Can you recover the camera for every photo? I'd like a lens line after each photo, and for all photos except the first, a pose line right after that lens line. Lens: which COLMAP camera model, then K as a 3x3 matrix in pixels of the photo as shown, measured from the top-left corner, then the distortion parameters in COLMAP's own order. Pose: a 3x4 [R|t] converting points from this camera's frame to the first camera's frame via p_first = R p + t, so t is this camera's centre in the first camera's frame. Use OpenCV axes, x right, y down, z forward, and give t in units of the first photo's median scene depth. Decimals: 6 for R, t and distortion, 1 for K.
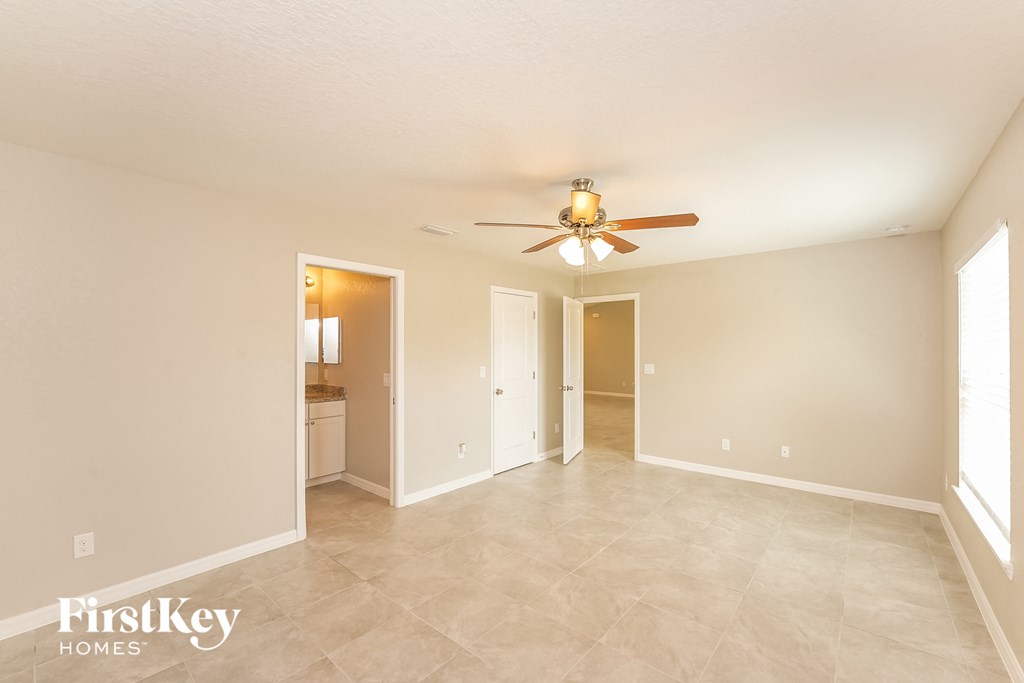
lens RADIAL K [[423.4, 0, 512.0], [0, 423.4, 341.5], [0, 0, 1]] dist [-0.028888, 0.000037]
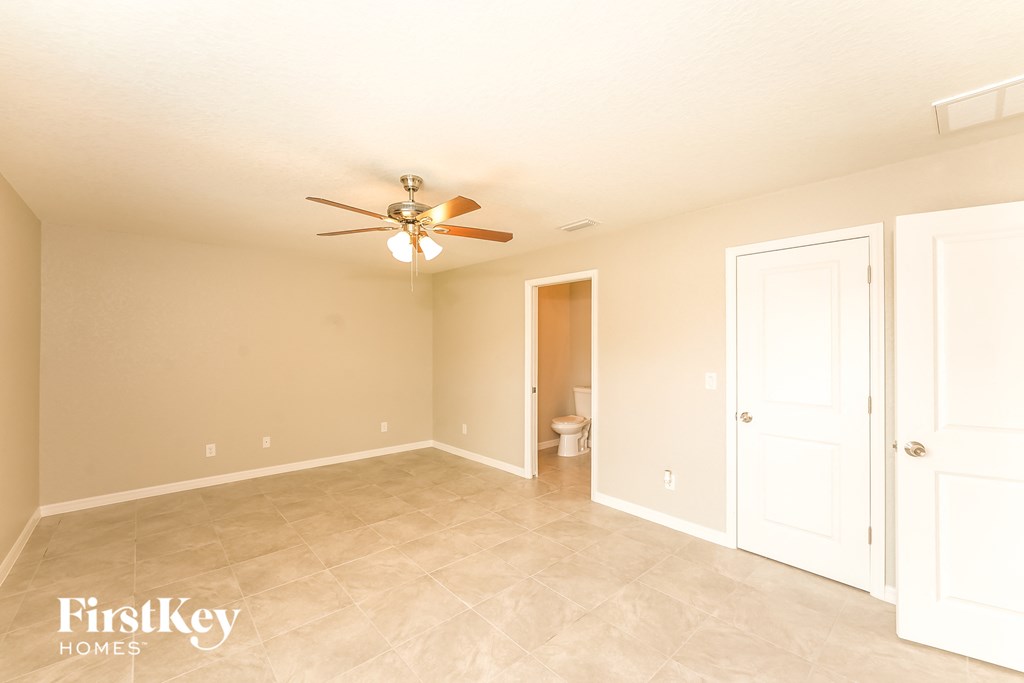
lens RADIAL K [[415.3, 0, 515.0], [0, 415.3, 344.7], [0, 0, 1]] dist [-0.003185, 0.000164]
pose [[-0.128975, -0.004401, -0.991638, 0.984509], [0.015643, 0.999857, -0.006473, 0.020531], [0.991524, -0.016347, -0.128888, 1.214716]]
